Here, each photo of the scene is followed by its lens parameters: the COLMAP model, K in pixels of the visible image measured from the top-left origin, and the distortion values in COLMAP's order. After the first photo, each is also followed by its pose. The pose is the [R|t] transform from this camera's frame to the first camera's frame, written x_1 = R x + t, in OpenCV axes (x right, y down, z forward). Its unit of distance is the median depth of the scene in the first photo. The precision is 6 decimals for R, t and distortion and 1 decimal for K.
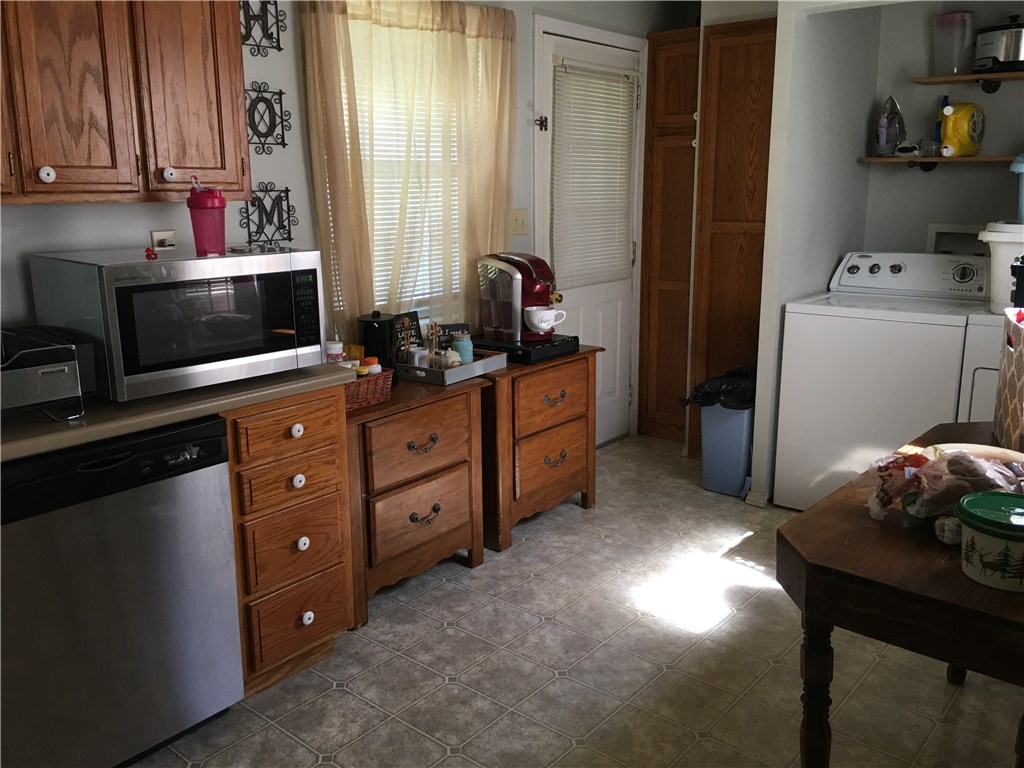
lens RADIAL K [[886.7, 0, 515.5], [0, 886.7, 389.6], [0, 0, 1]] dist [0.056748, -0.073177]
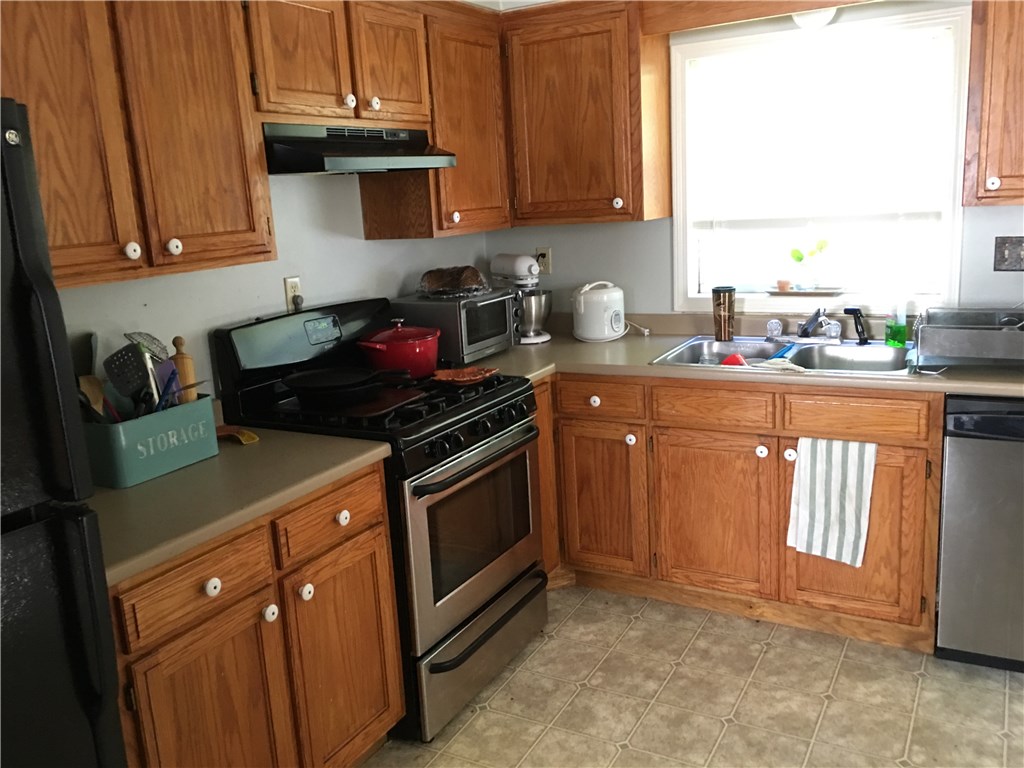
lens RADIAL K [[886.7, 0, 513.1], [0, 886.7, 379.4], [0, 0, 1]] dist [0.056748, -0.073177]
pose [[0.183264, 0.202171, -0.962050, 0.862007], [-0.178286, 0.969232, 0.169718, -0.159323], [0.966762, 0.140417, 0.213670, 0.517747]]
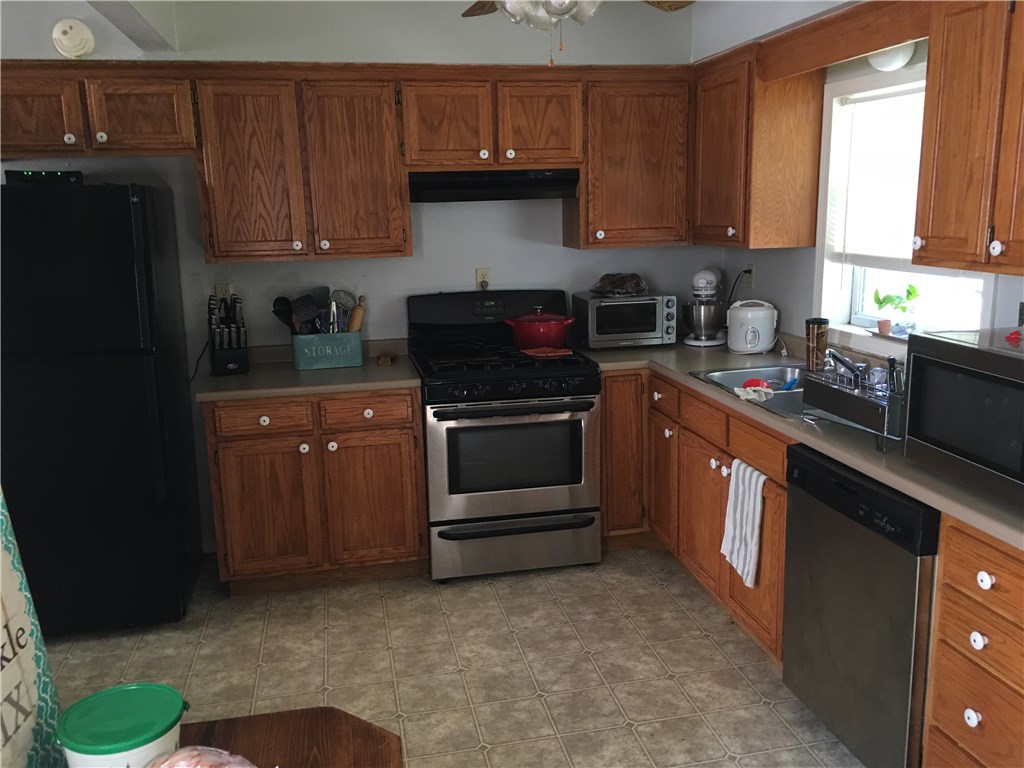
lens RADIAL K [[886.7, 0, 513.3], [0, 886.7, 385.6], [0, 0, 1]] dist [0.056748, -0.073177]
pose [[-0.618754, 0.181015, -0.764446, 0.971255], [-0.158647, 0.924249, 0.347267, -0.418021], [0.769399, 0.336150, -0.543165, 1.456022]]
